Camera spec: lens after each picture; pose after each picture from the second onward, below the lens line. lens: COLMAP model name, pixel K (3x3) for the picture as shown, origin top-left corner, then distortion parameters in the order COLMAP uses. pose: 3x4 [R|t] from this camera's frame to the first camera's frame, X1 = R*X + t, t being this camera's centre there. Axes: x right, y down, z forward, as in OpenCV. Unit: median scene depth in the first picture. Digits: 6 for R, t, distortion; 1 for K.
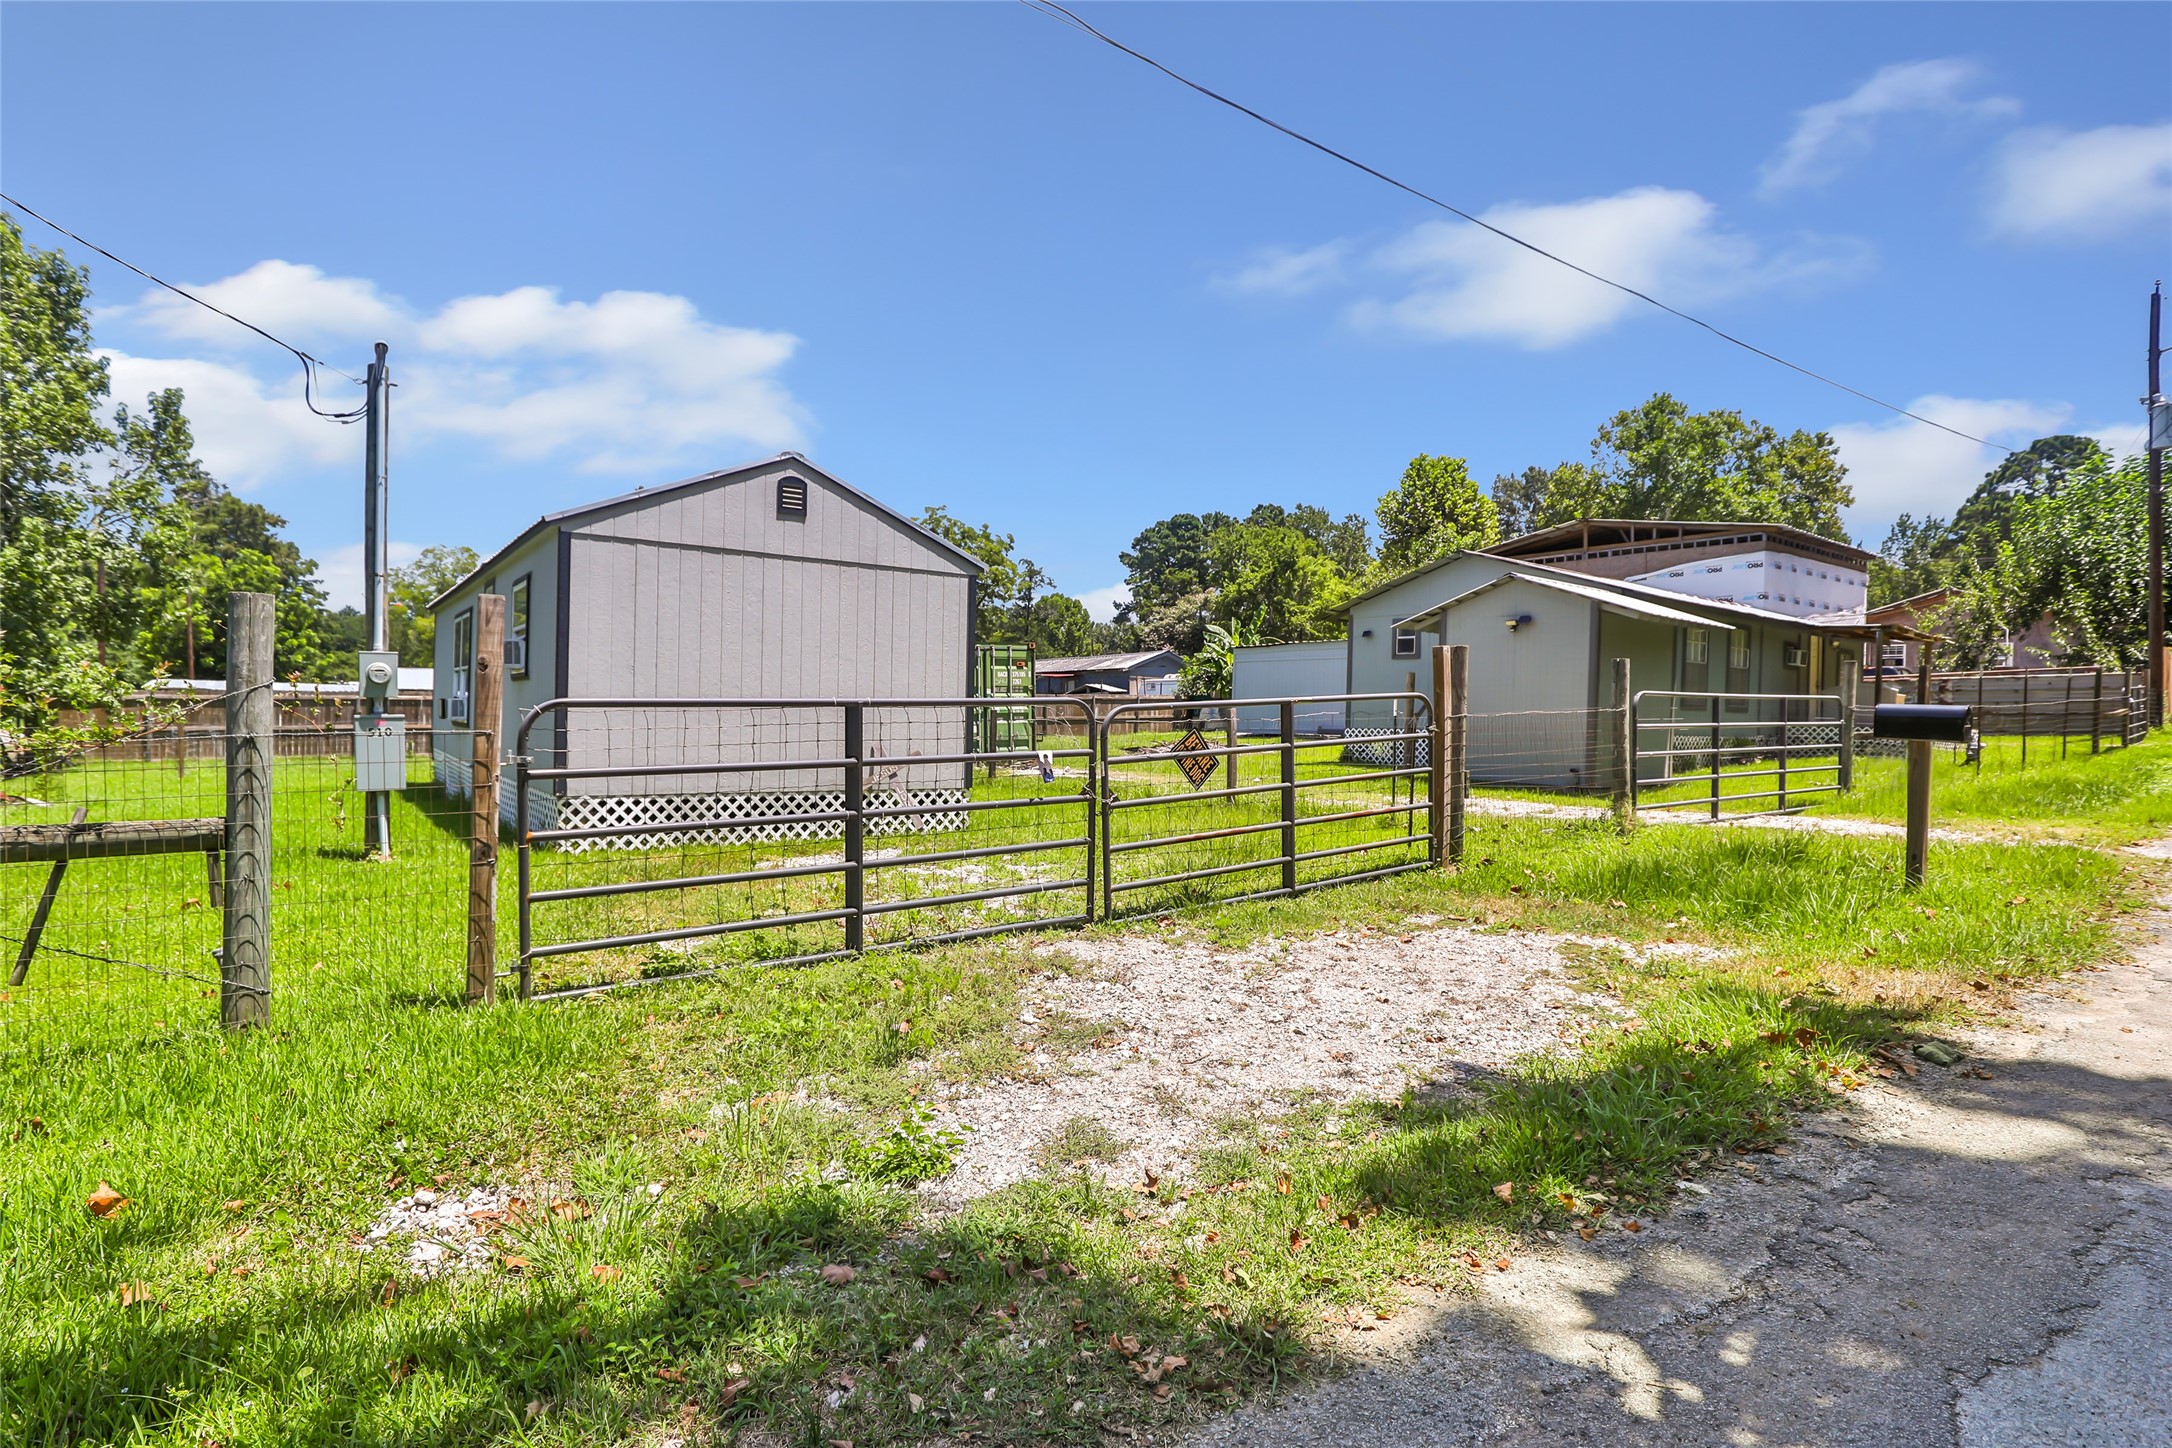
lens RADIAL K [[1162.7, 0, 1071.5], [0, 1162.7, 741.7], [0, 0, 1]] dist [-0.000136, 0.000799]
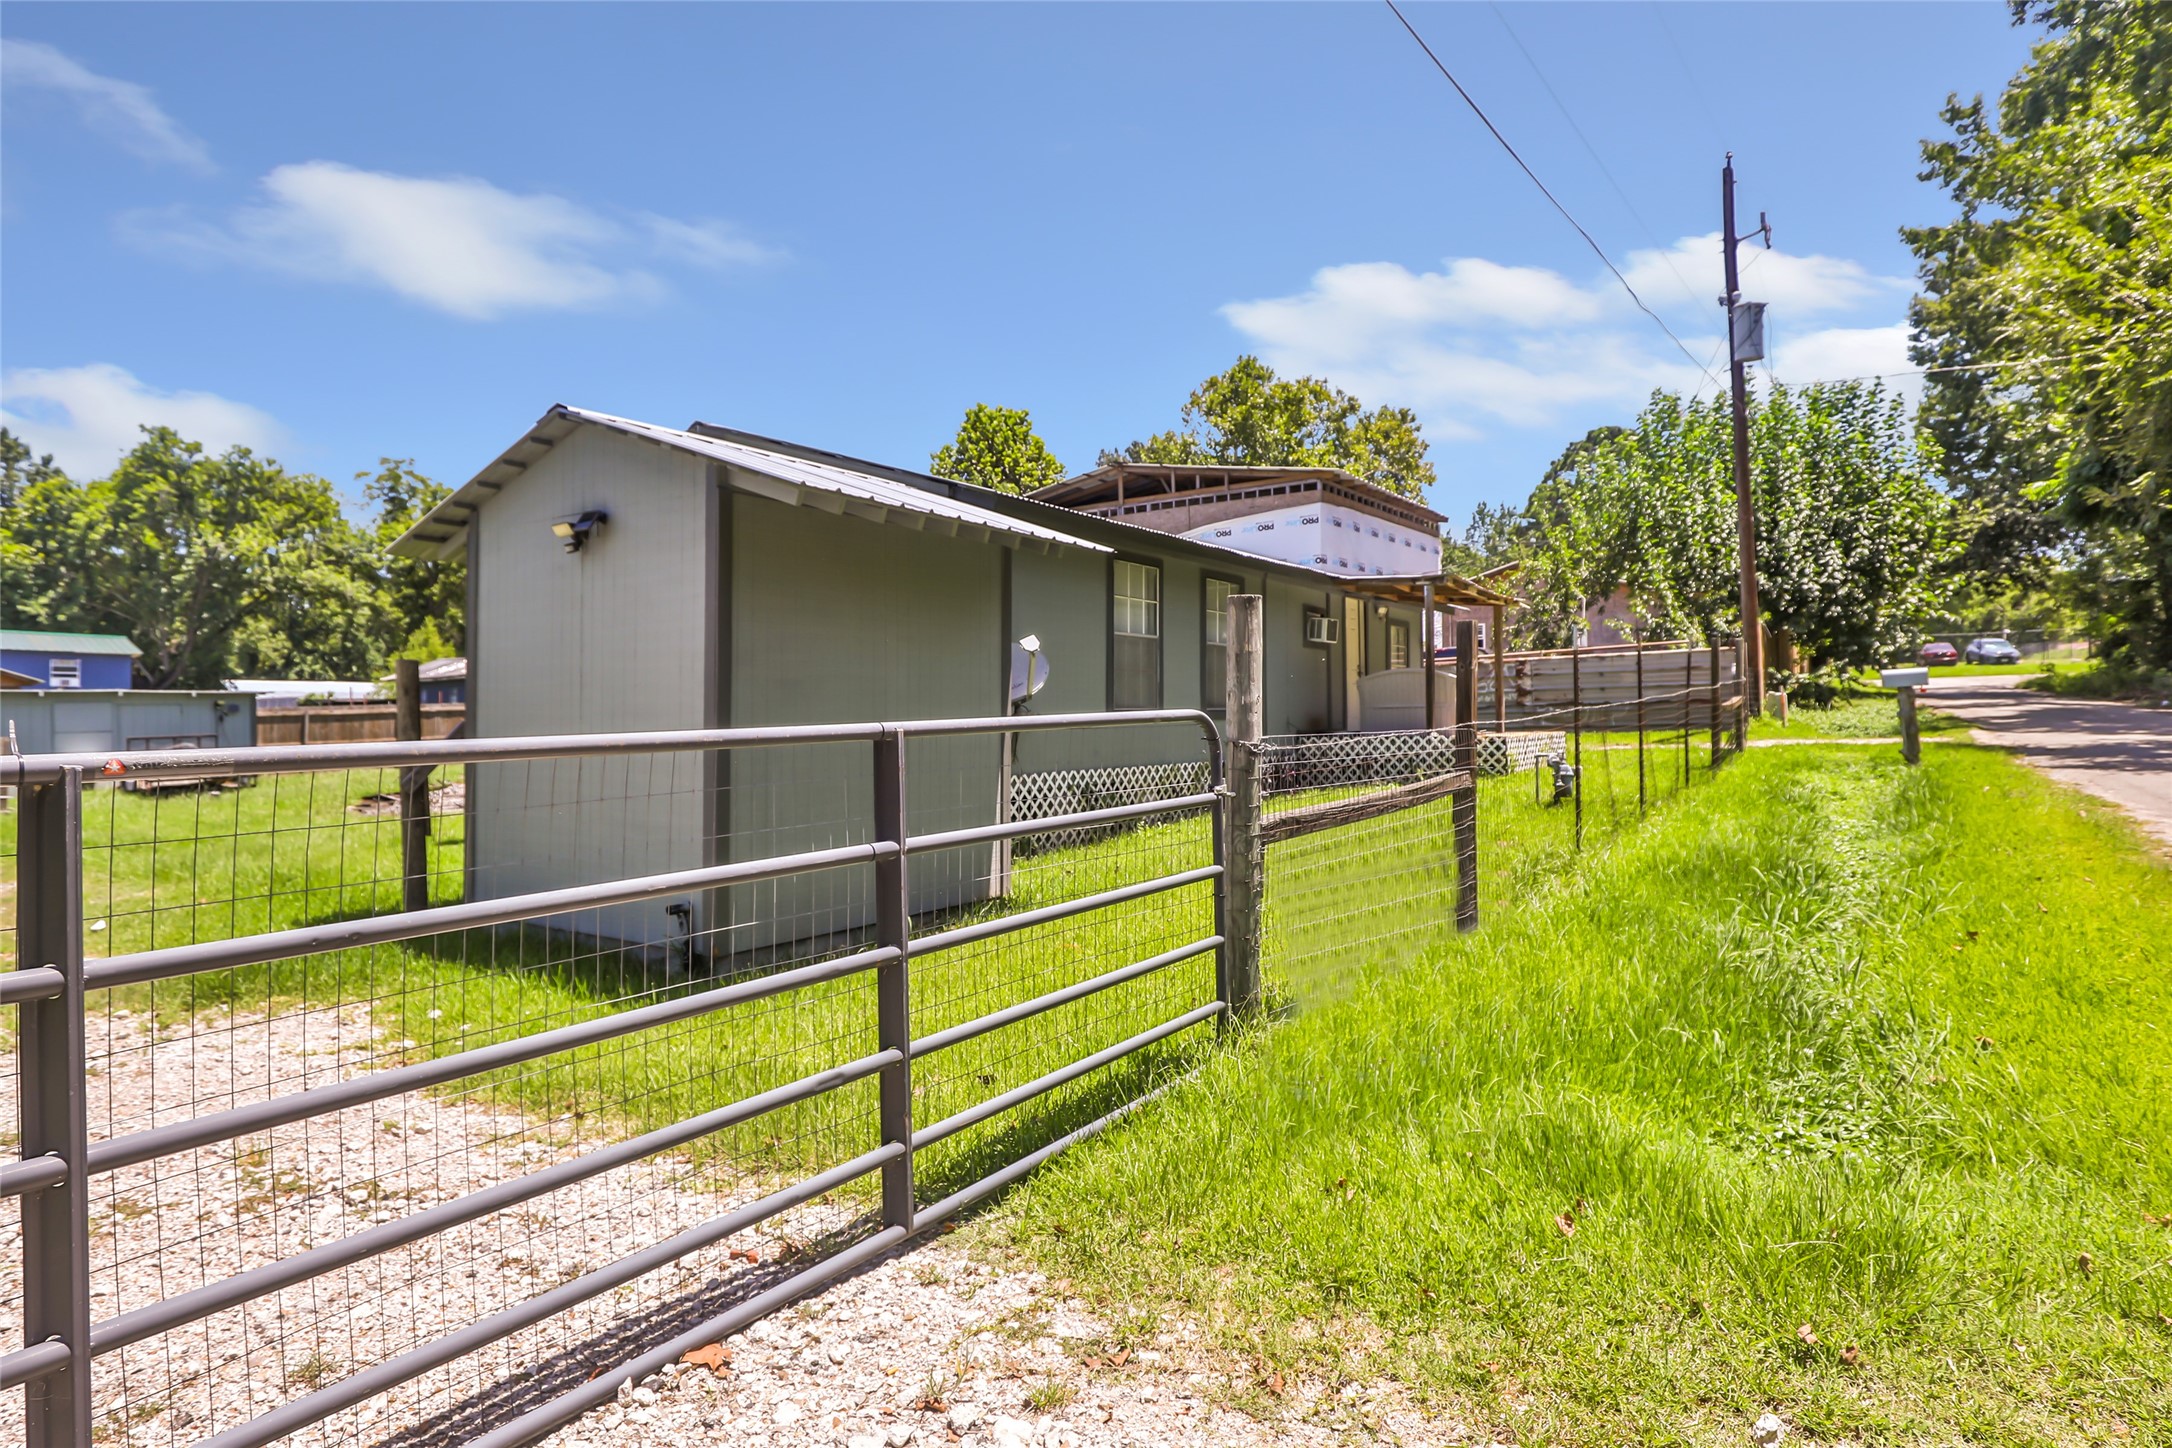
lens RADIAL K [[1162.7, 0, 1088.5], [0, 1162.7, 706.3], [0, 0, 1]] dist [-0.000136, 0.000799]
pose [[0.959912, -0.026561, 0.279041, 0.122989], [0.033931, 0.999190, -0.021614, -0.007789], [-0.278241, 0.030216, 0.960036, 0.161431]]
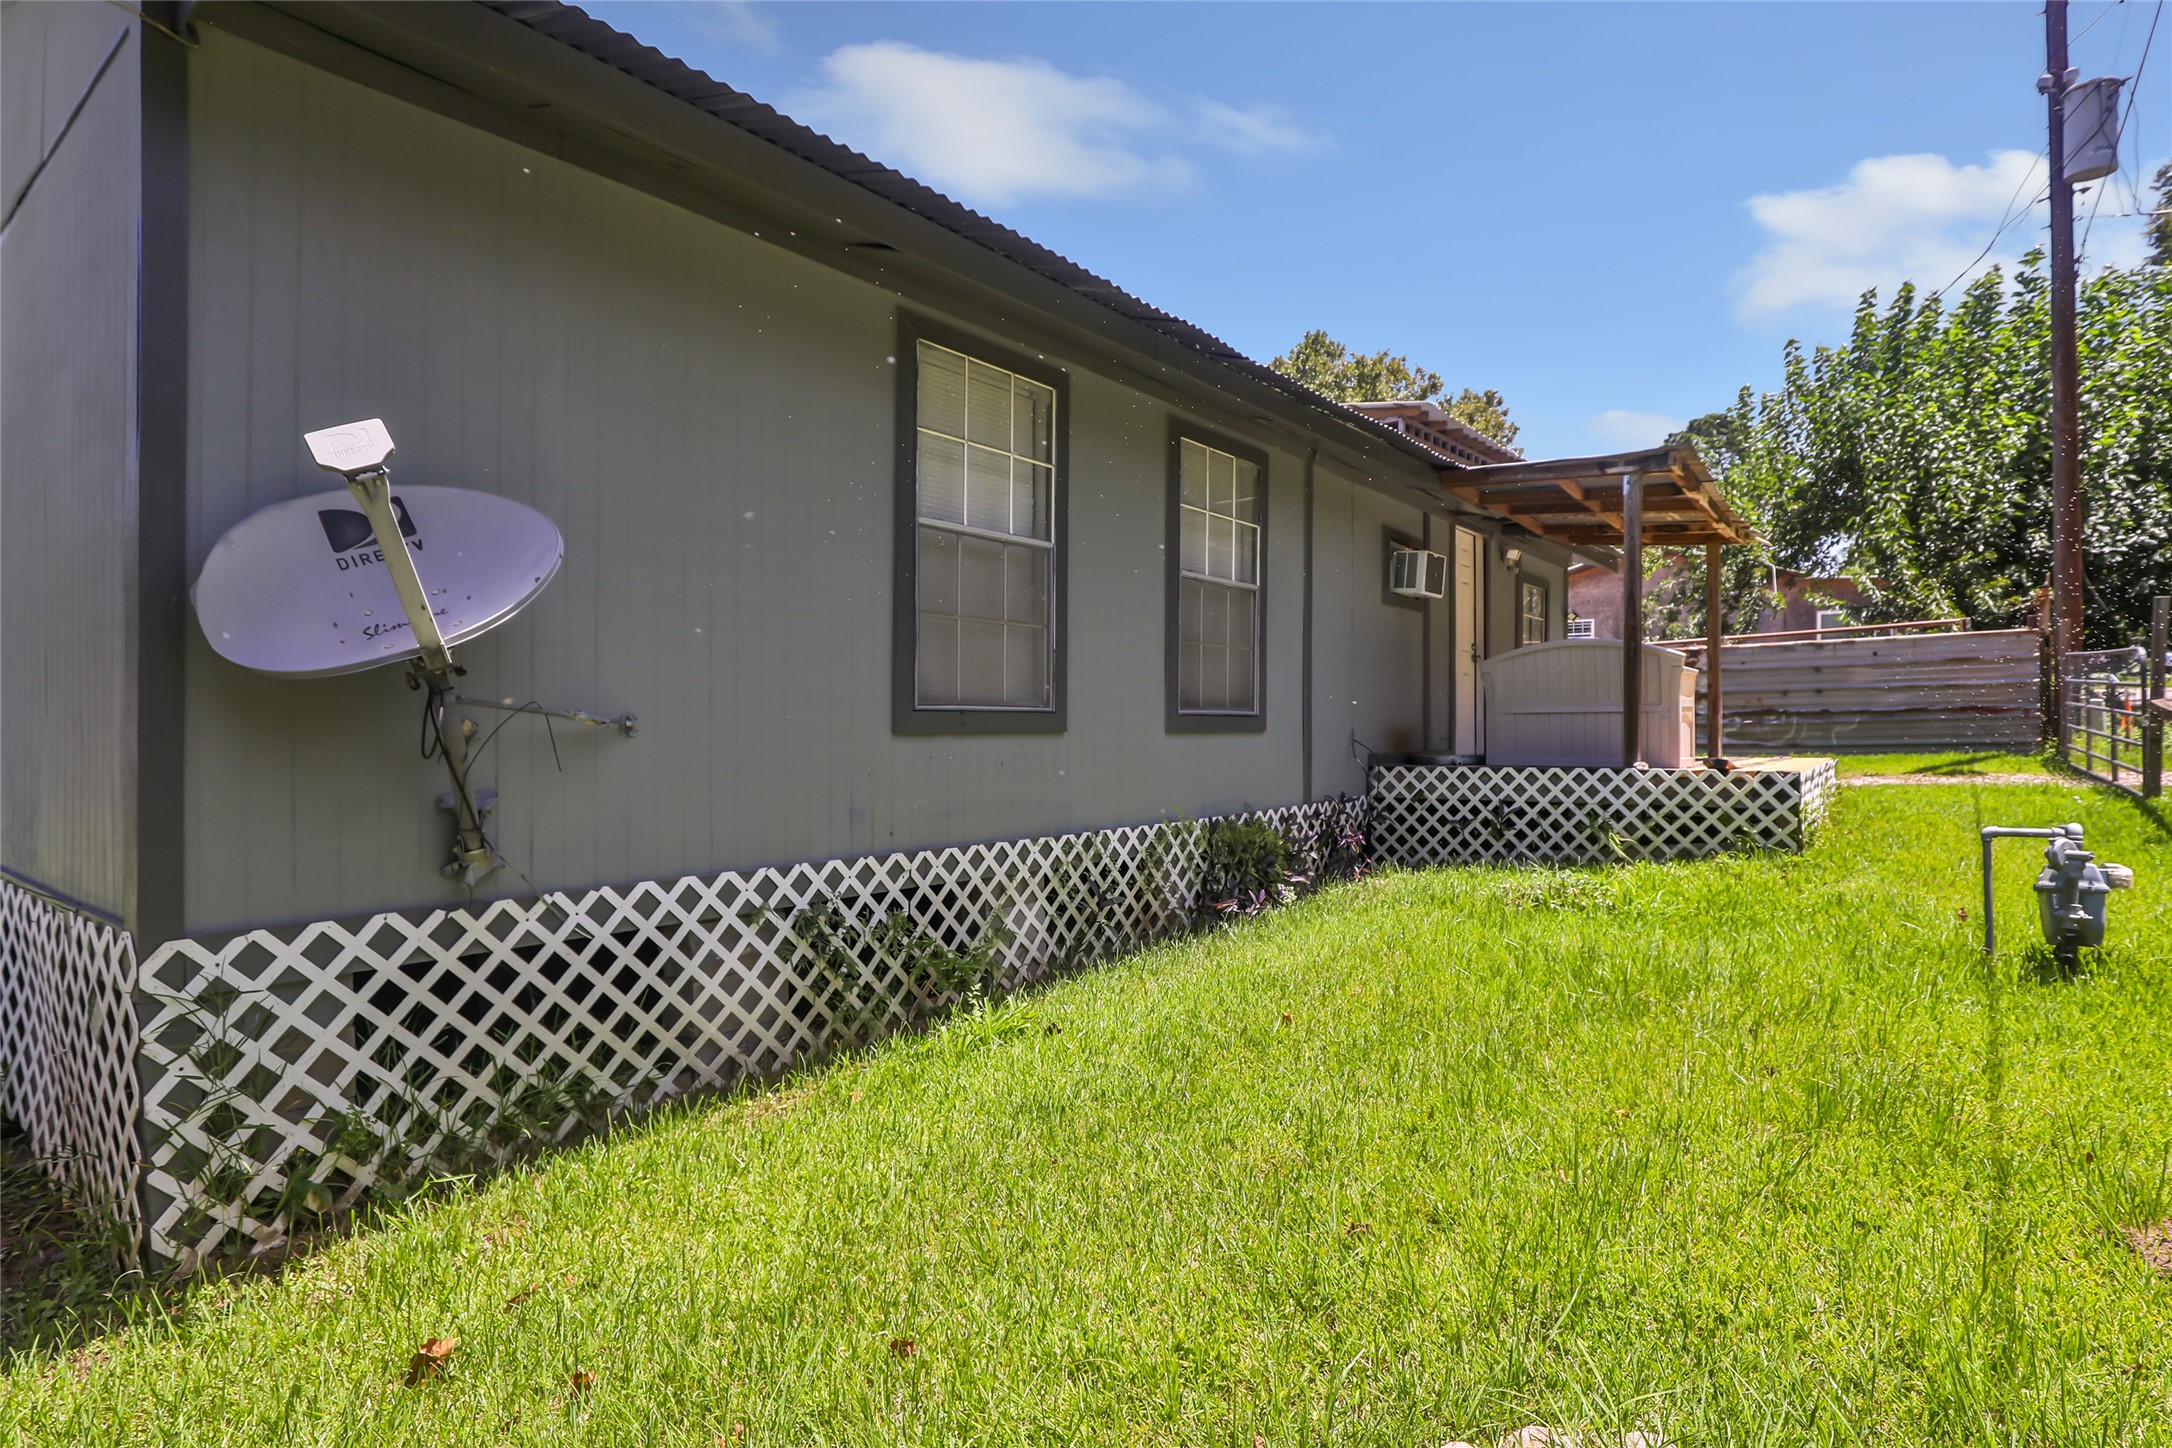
lens RADIAL K [[1103.0, 0, 1095.6], [0, 1103.0, 726.8], [0, 0, 1]] dist [-0.015834, -0.000238]
pose [[0.976230, -0.021242, 0.215694, 0.174990], [0.024568, 0.999617, -0.012753, -0.008739], [-0.215340, 0.017749, 0.976378, 0.266762]]
